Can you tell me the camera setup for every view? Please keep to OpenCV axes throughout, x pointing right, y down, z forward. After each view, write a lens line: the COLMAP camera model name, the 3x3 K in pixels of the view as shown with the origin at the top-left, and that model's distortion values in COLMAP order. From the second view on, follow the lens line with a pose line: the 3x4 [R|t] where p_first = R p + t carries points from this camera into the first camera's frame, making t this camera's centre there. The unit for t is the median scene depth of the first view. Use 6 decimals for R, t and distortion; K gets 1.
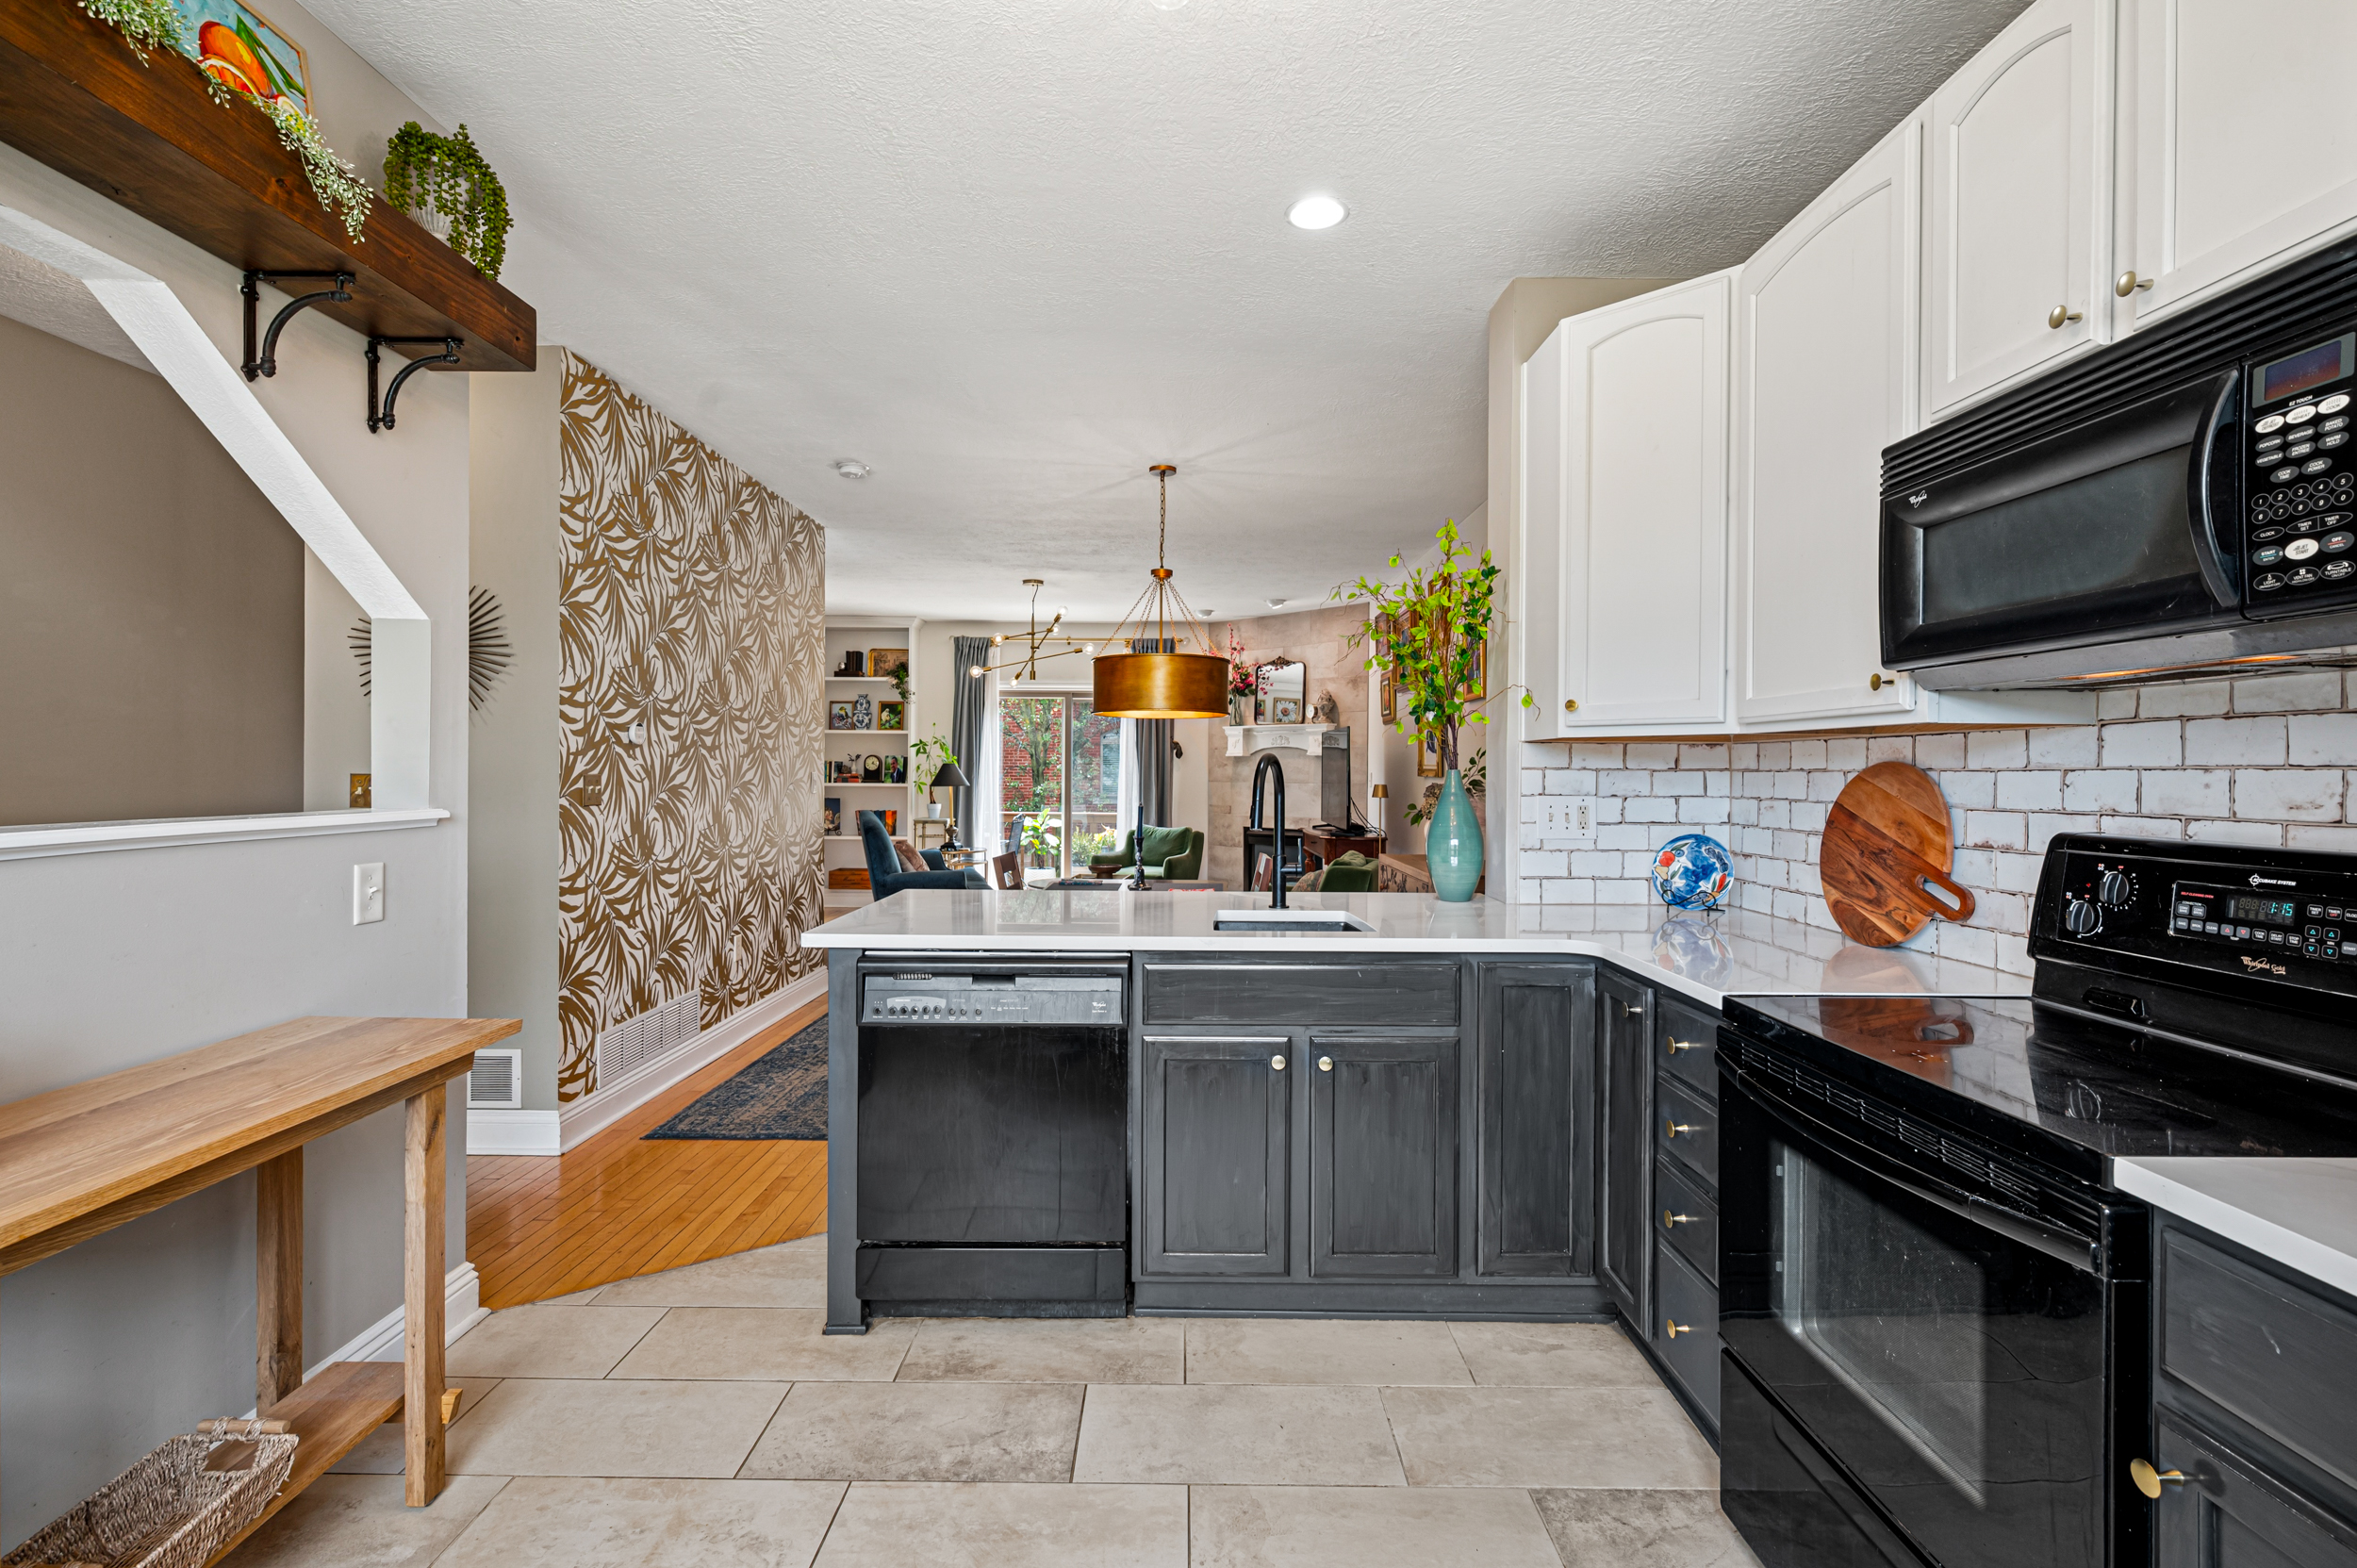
lens RADIAL K [[1097.6, 0, 1172.4], [0, 1097.6, 789.1], [0, 0, 1]] dist [-0.000338, 0.000538]
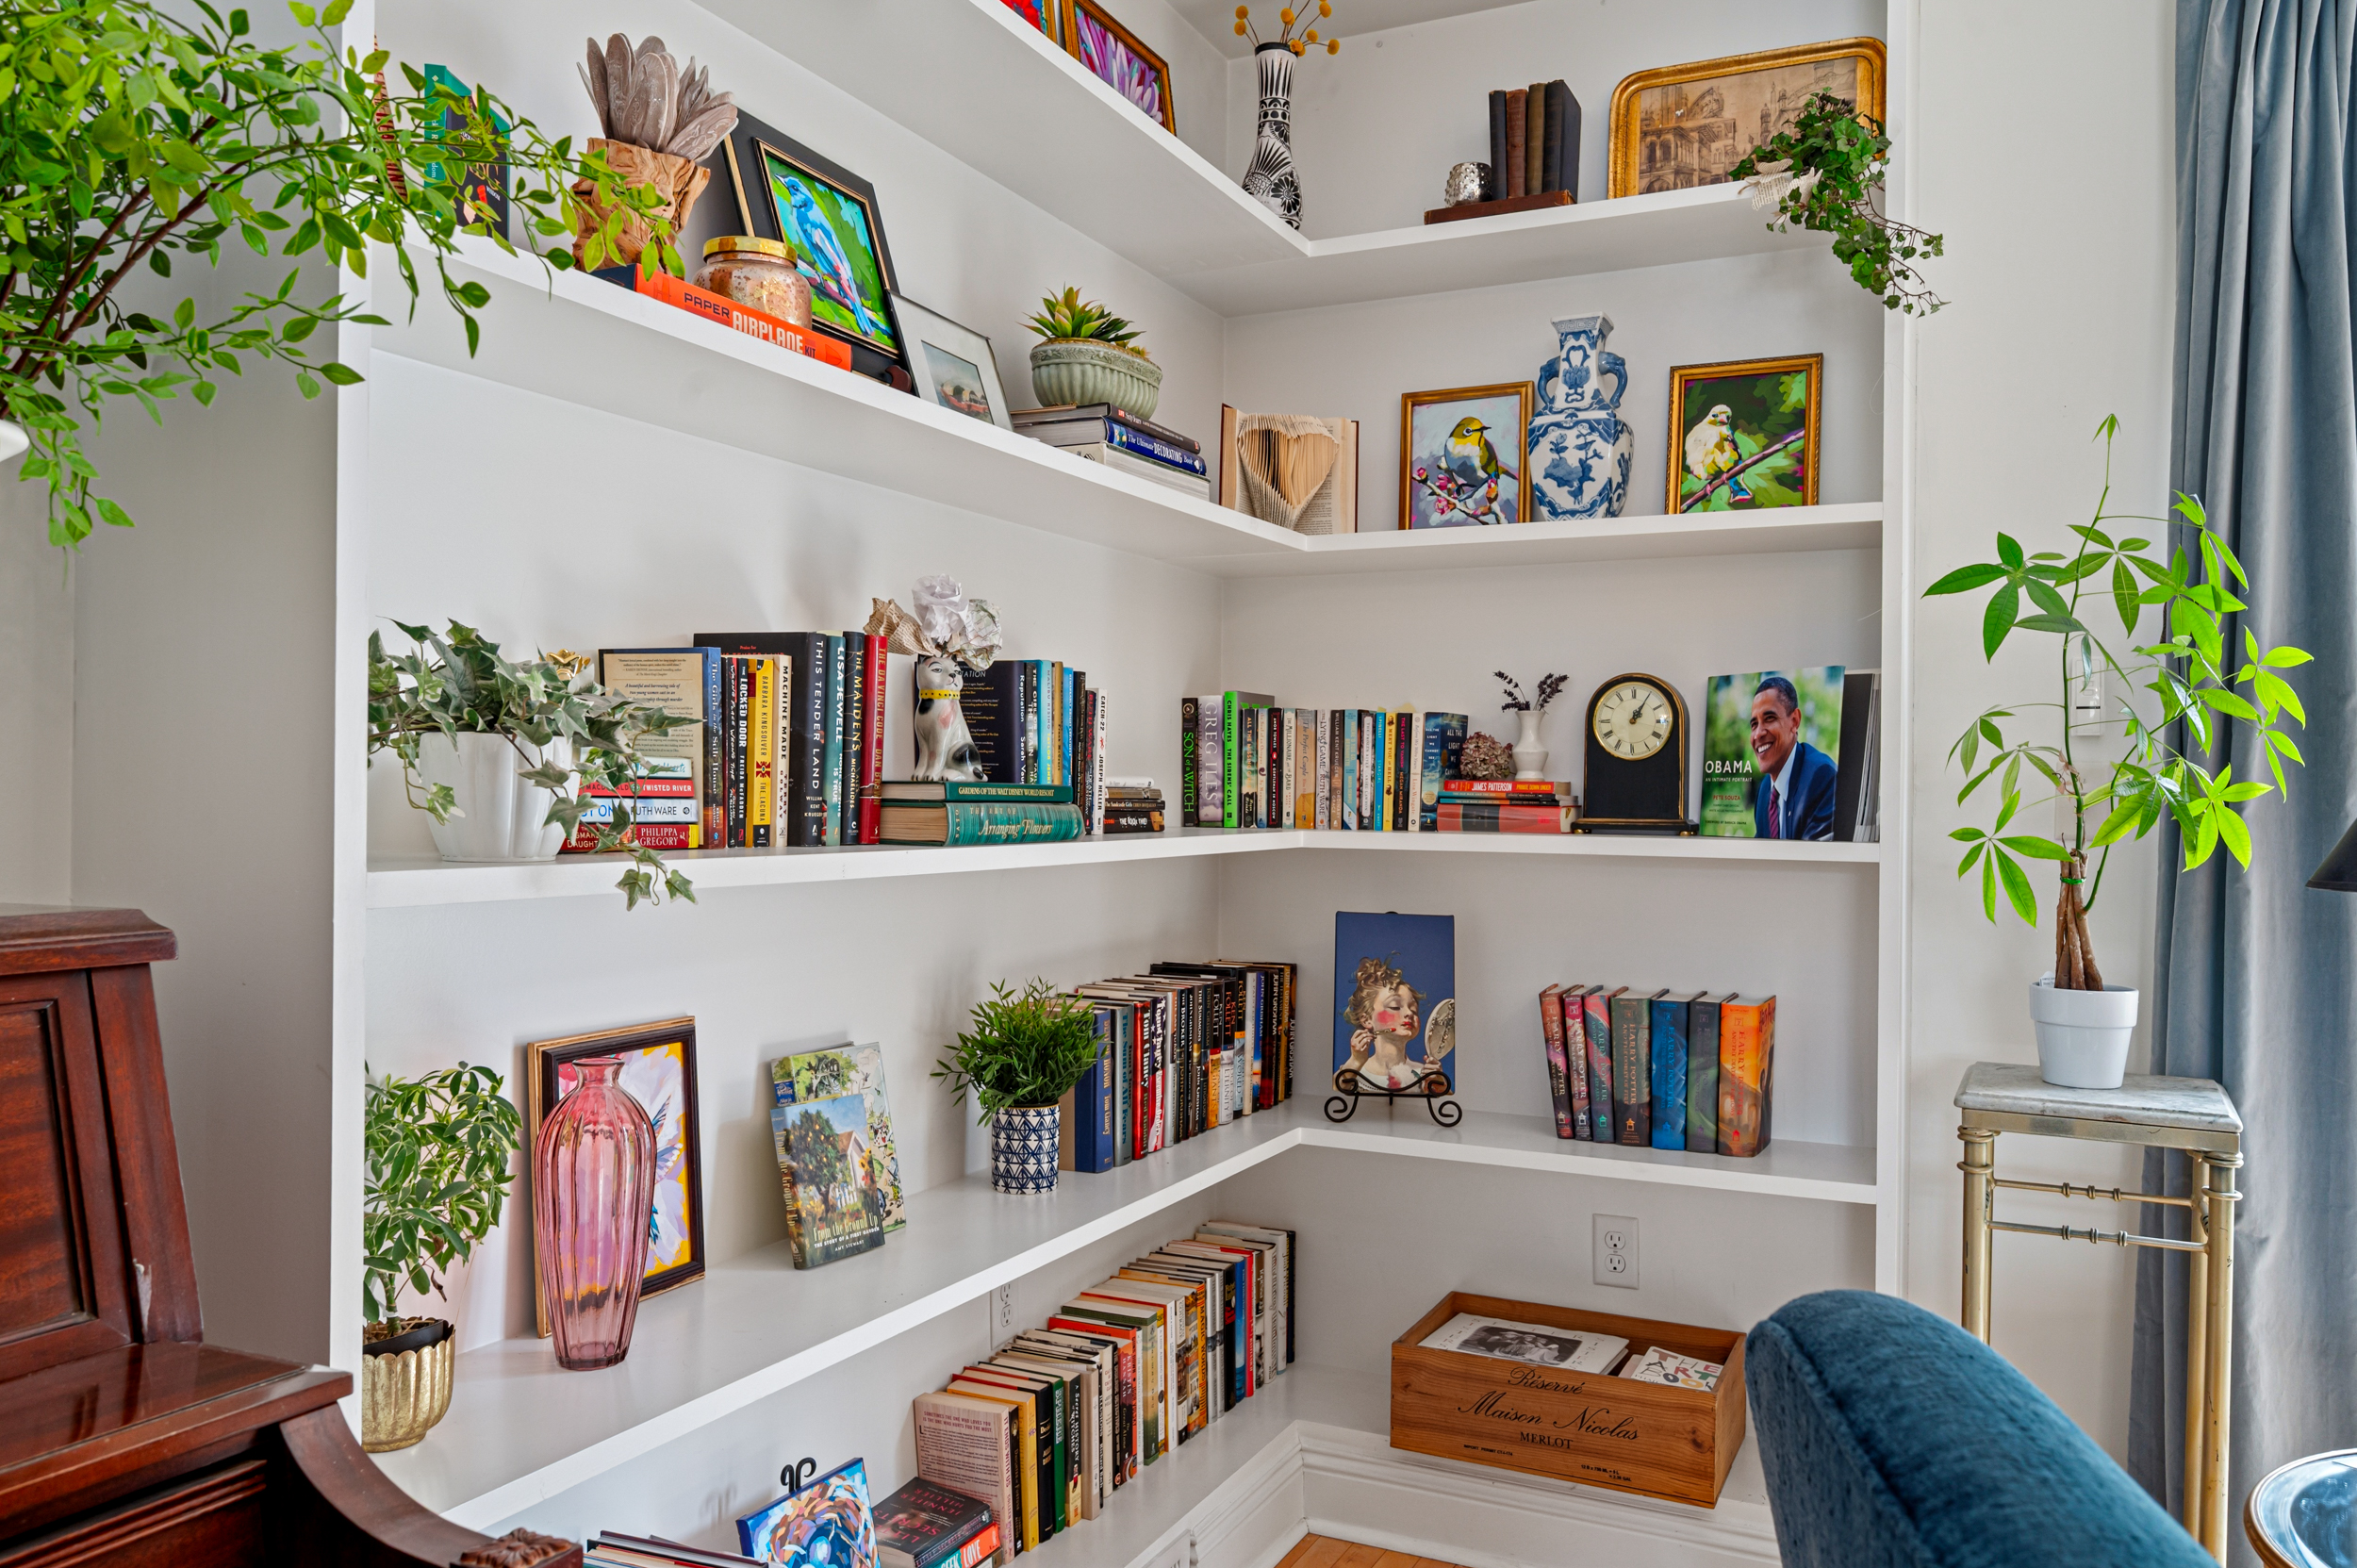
lens RADIAL K [[1690.7, 0, 1169.7], [0, 1690.7, 800.0], [0, 0, 1]] dist [-0.010223, -0.002827]
pose [[0.903595, 0.004415, -0.428364, -0.946420], [-0.009432, 0.999910, -0.009591, -0.032379], [0.428283, 0.012706, 0.903555, 3.055656]]
